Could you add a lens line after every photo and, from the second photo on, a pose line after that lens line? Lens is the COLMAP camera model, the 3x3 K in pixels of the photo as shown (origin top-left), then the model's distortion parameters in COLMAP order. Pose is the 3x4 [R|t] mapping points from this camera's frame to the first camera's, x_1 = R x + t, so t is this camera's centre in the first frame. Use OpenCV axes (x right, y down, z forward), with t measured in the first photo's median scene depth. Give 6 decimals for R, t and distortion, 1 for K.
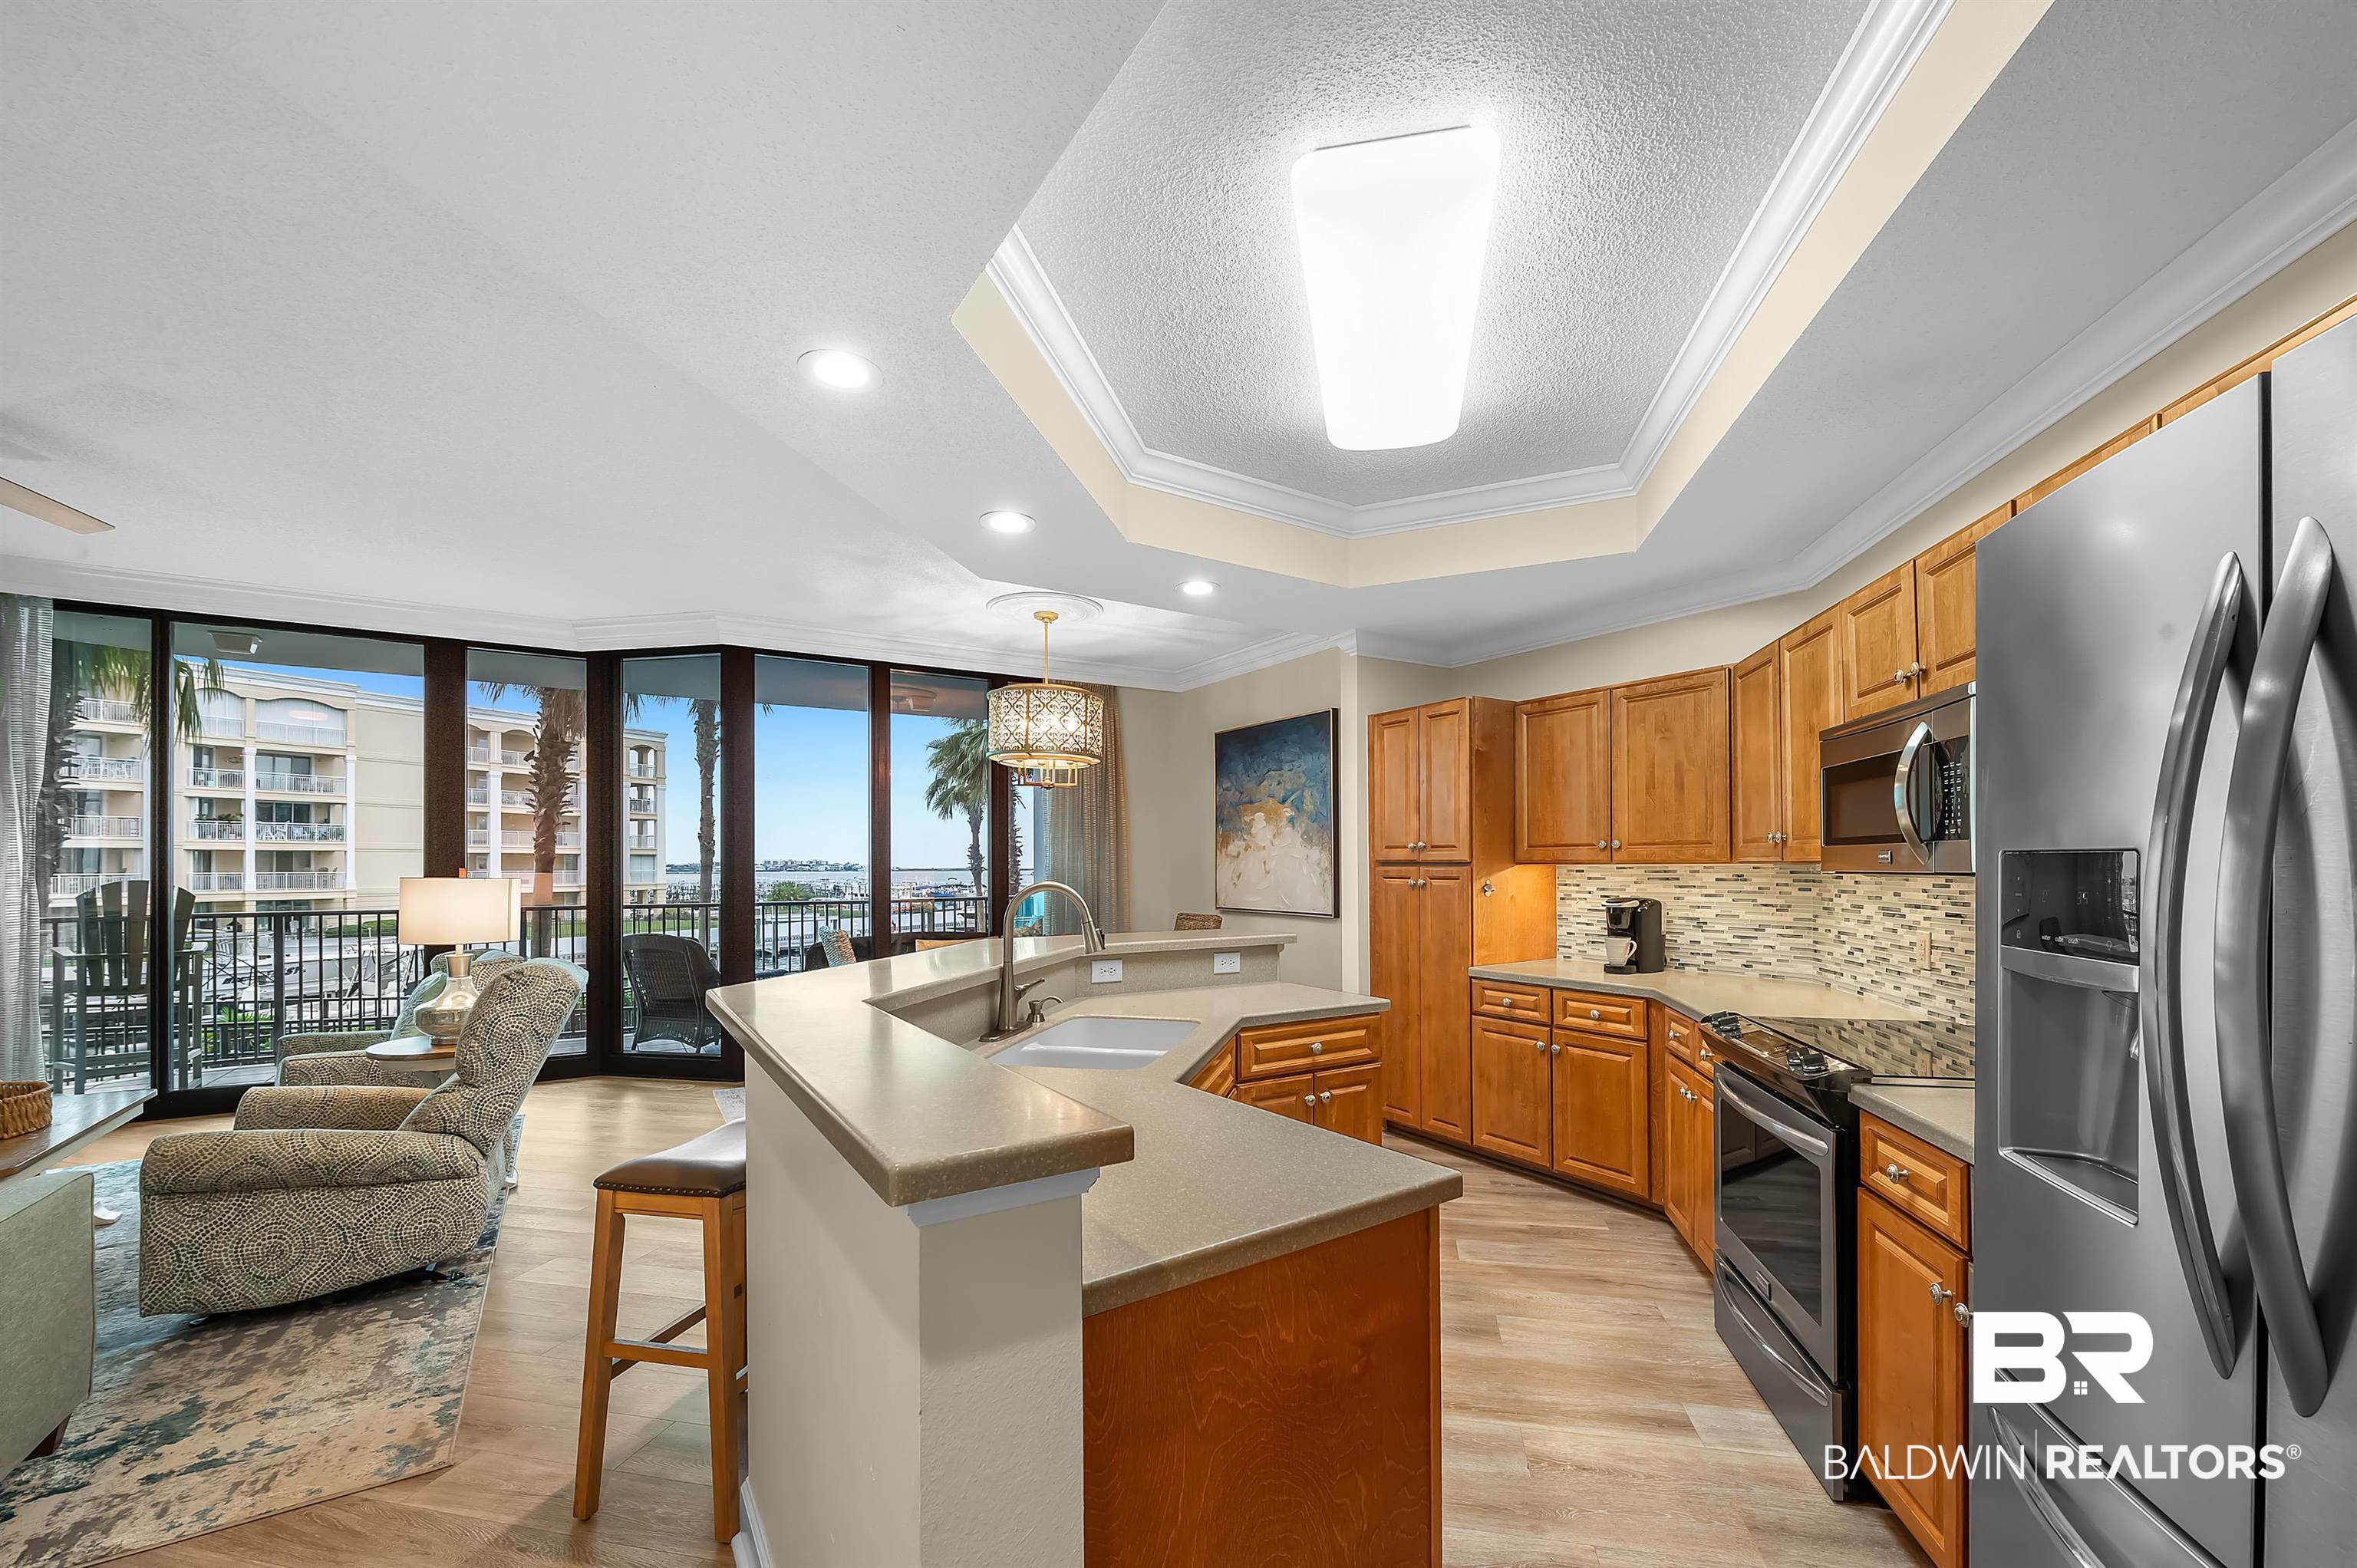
lens RADIAL K [[940.7, 0, 1192.1], [0, 940.7, 852.9], [0, 0, 1]] dist [-0.008132, -0.000832]
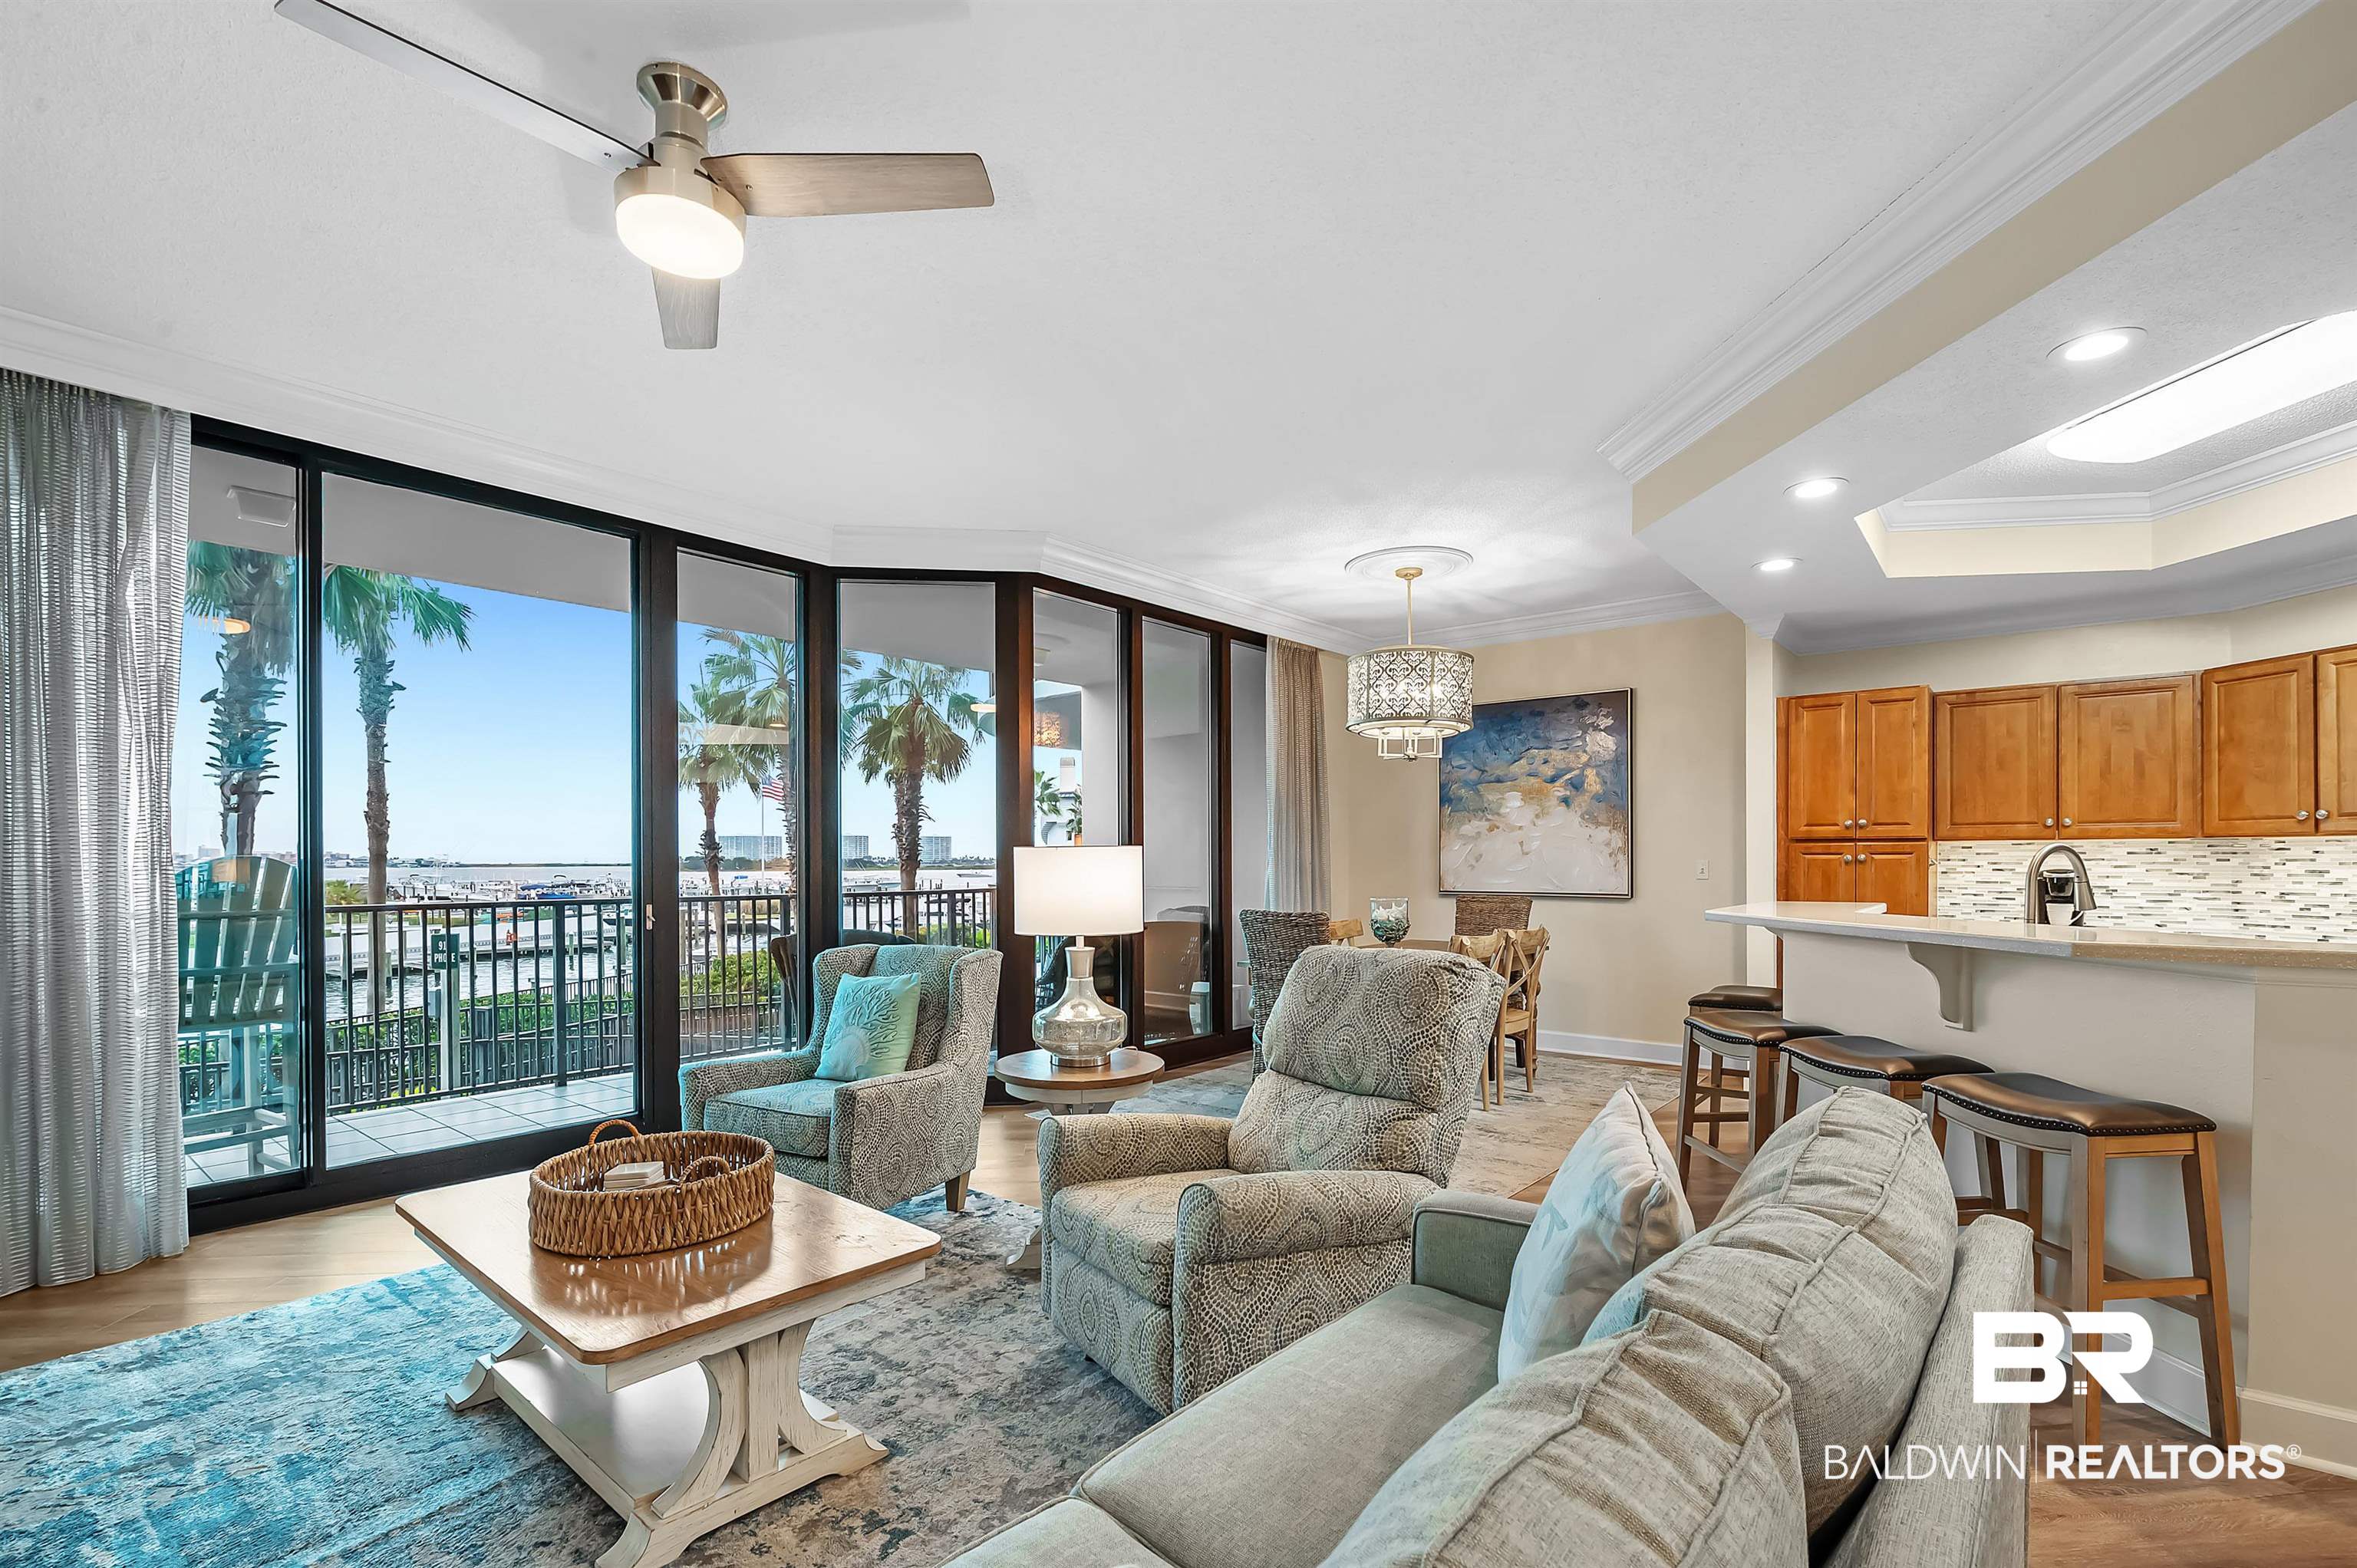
lens RADIAL K [[1060.0, 0, 1197.9], [0, 1060.0, 865.9], [0, 0, 1]] dist [-0.003875, -0.001089]
pose [[0.950974, -0.002681, 0.309258, -0.971583], [-0.003425, 0.999810, 0.019200, 0.023400], [-0.309251, -0.019318, 0.950784, 0.105381]]
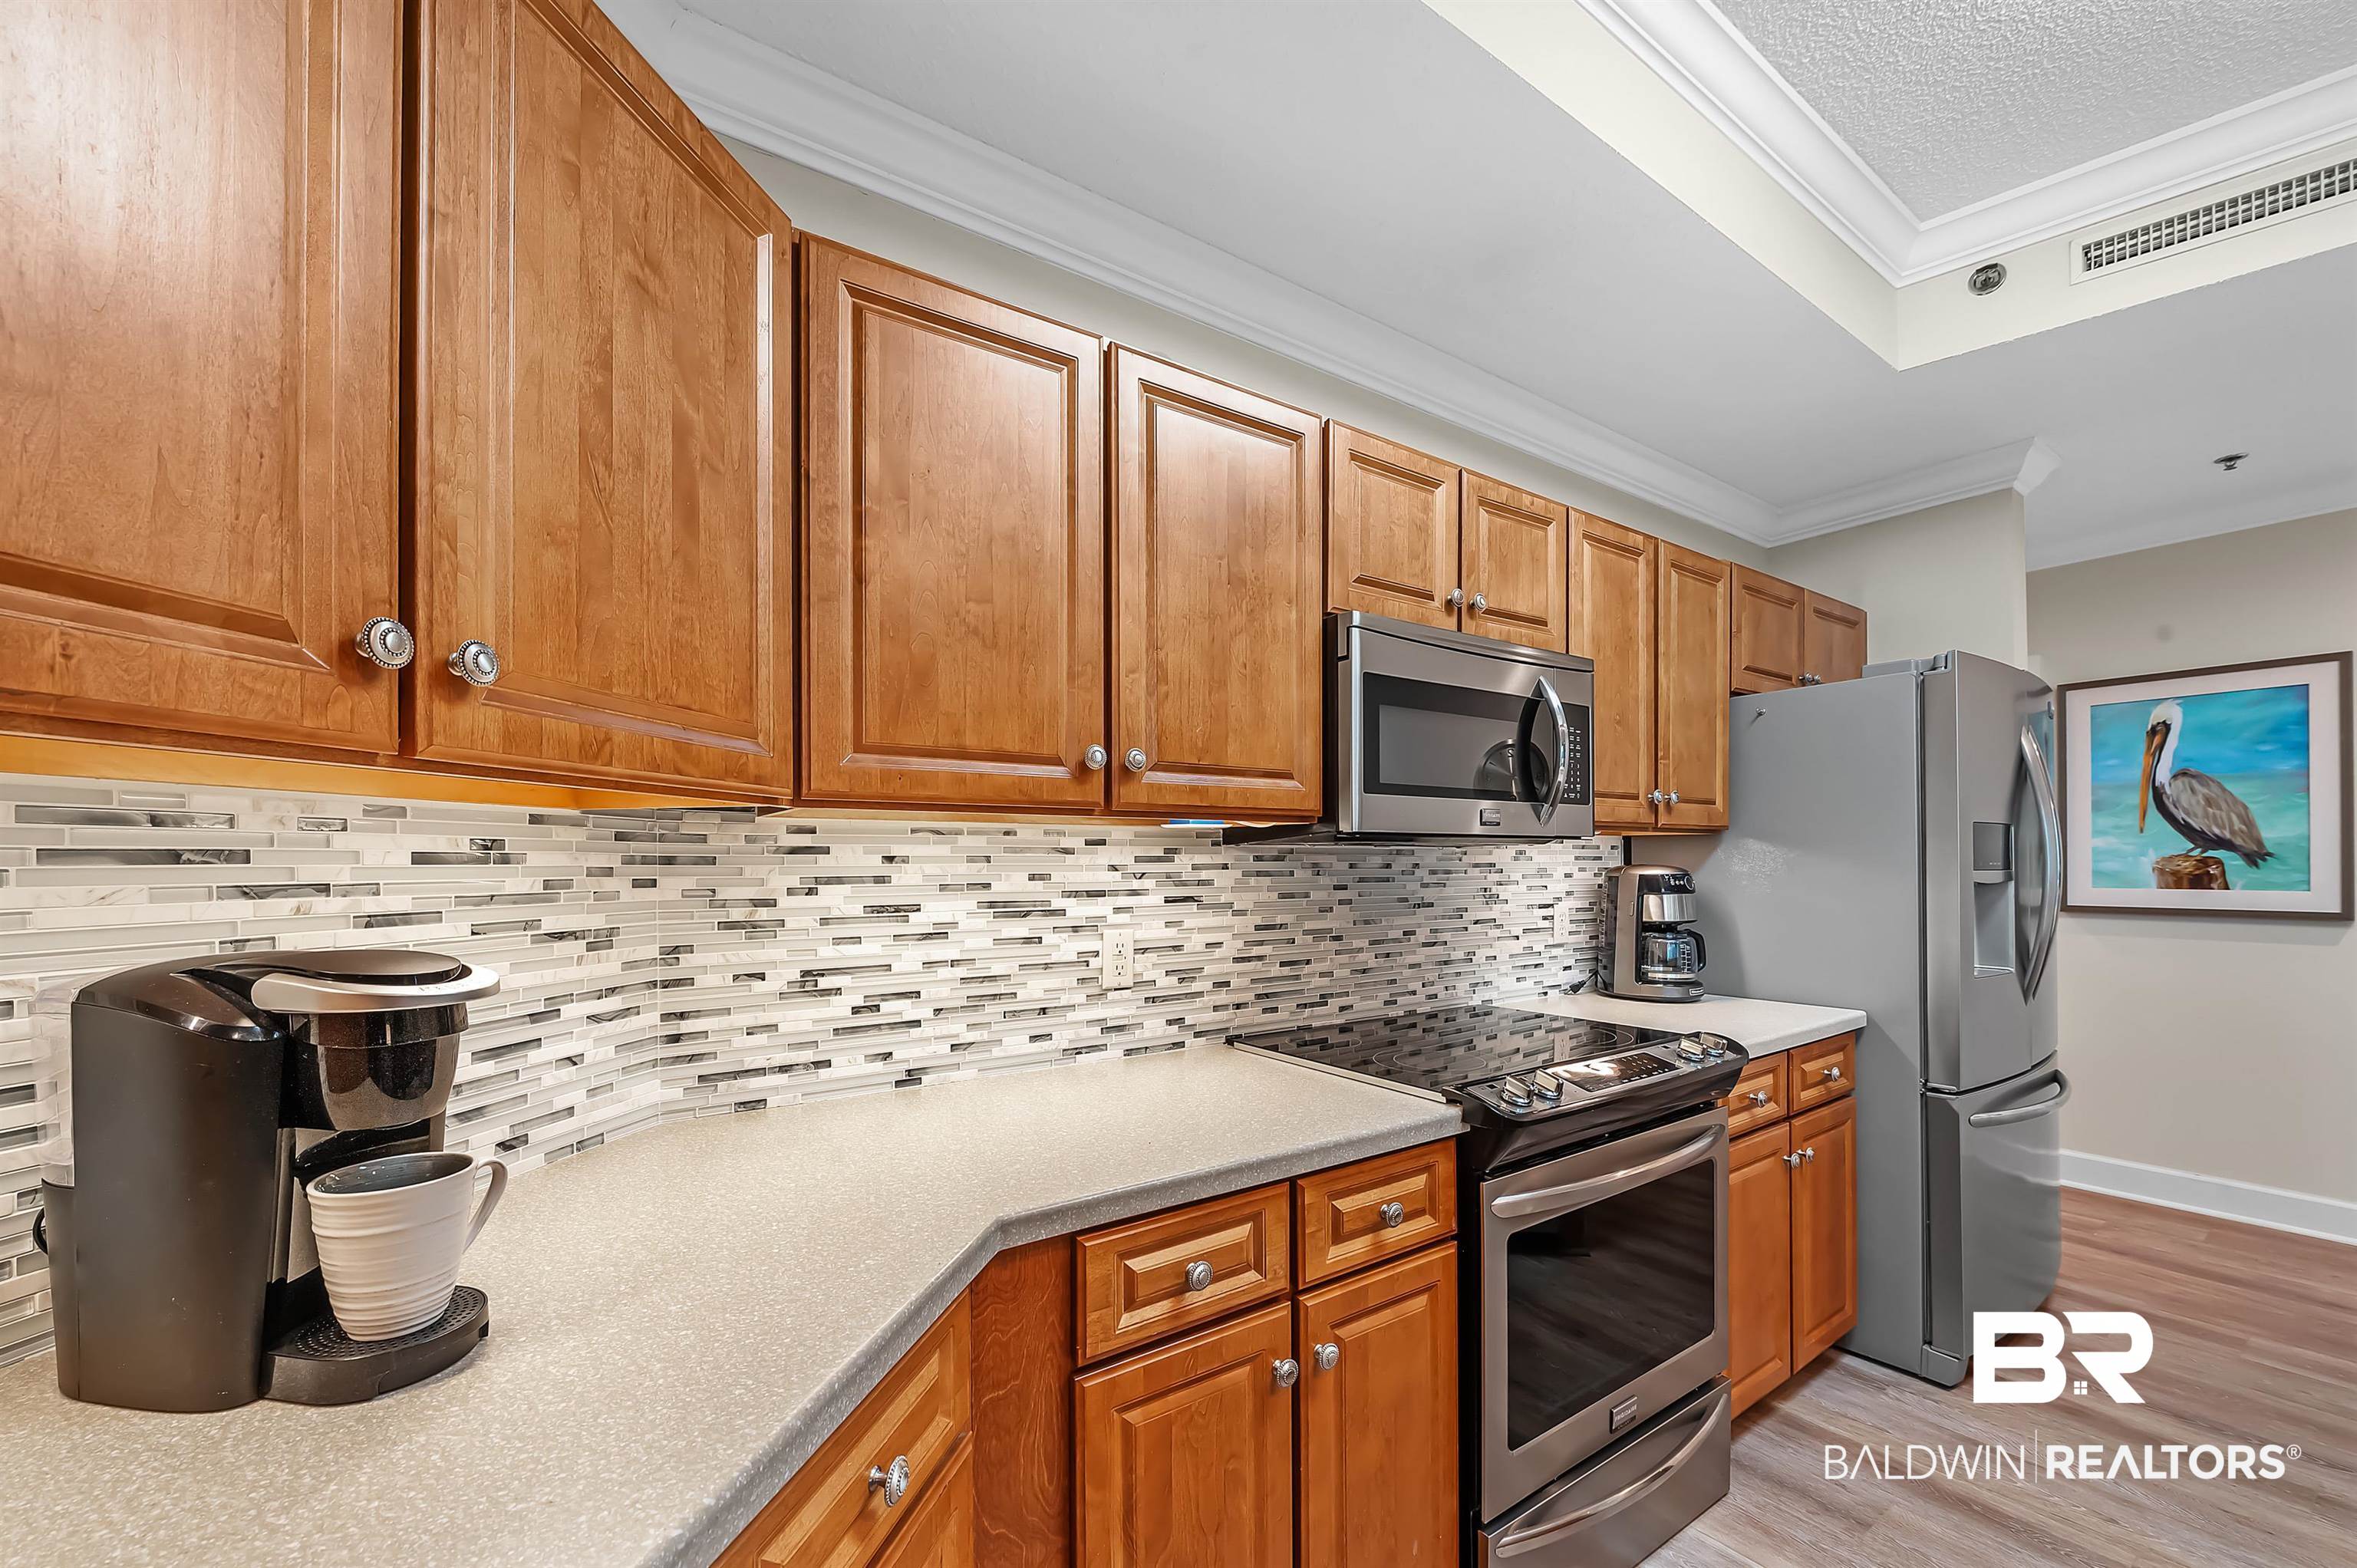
lens RADIAL K [[940.7, 0, 1188.9], [0, 940.7, 868.7], [0, 0, 1]] dist [-0.008132, -0.000832]
pose [[-0.734734, 0.002059, 0.678352, 0.223458], [-0.002935, 0.999976, -0.006214, 0.033047], [-0.678349, -0.006557, -0.734711, 1.063092]]
